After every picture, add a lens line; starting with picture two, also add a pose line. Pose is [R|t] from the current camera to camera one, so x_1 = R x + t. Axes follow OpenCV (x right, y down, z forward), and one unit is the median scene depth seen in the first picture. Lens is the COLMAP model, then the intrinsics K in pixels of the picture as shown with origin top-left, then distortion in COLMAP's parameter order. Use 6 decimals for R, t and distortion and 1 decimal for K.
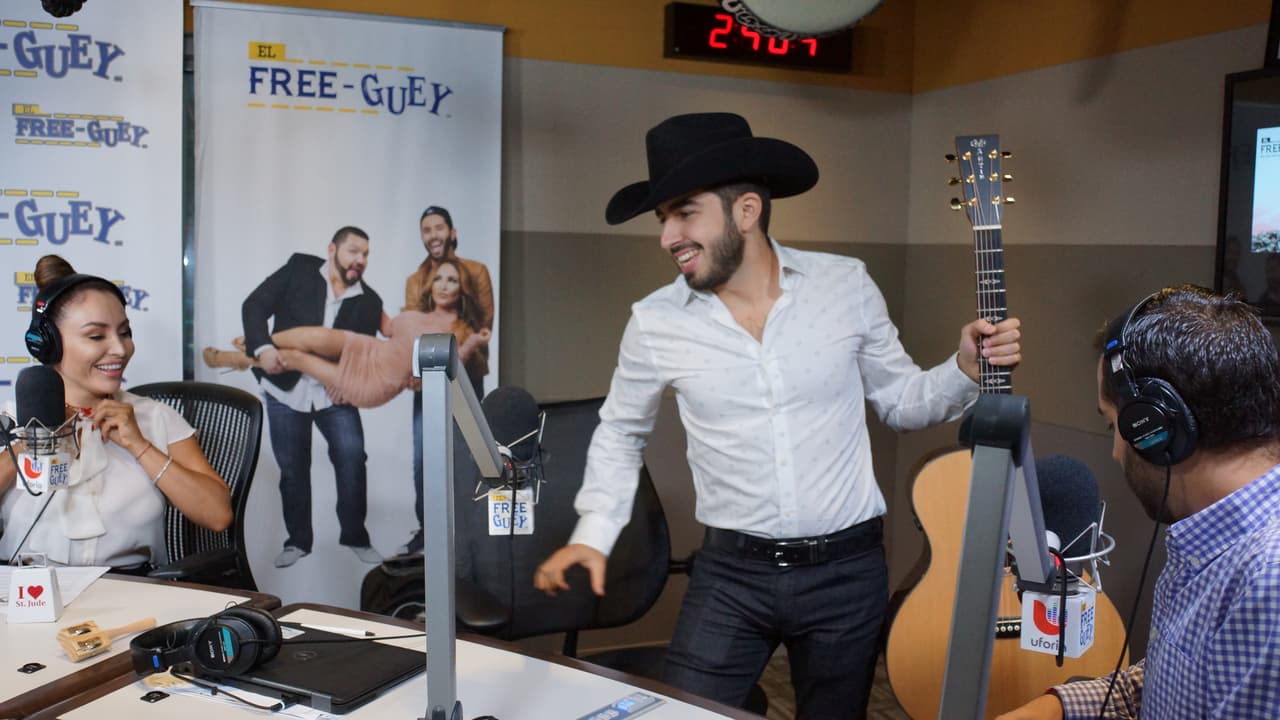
lens RADIAL K [[1122.4, 0, 640.0], [0, 1122.4, 360.0], [0, 0, 1]] dist [-0.114591, 0.083914]
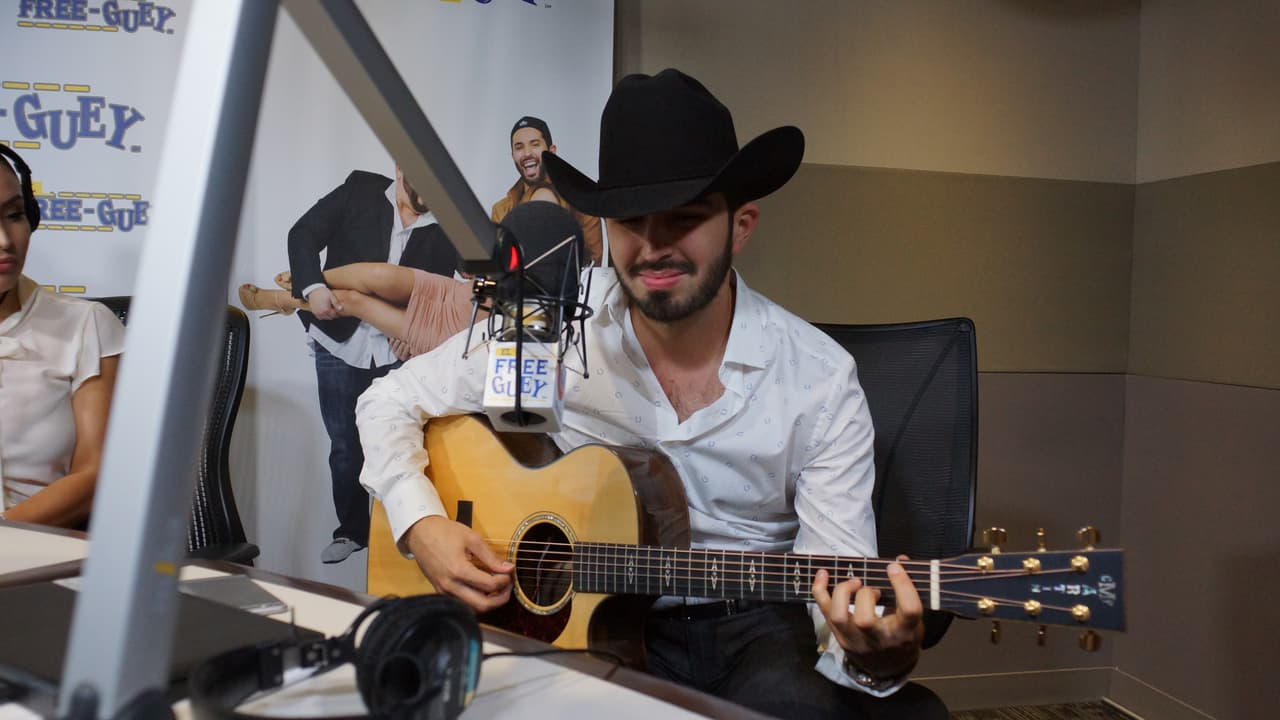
lens RADIAL K [[1122.4, 0, 640.0], [0, 1122.4, 360.0], [0, 0, 1]] dist [-0.114591, 0.083914]
pose [[0.987539, 0.007436, -0.157197, 0.022399], [-0.015167, 0.998731, -0.048034, 0.076680], [0.156640, 0.049819, 0.986398, 0.240188]]
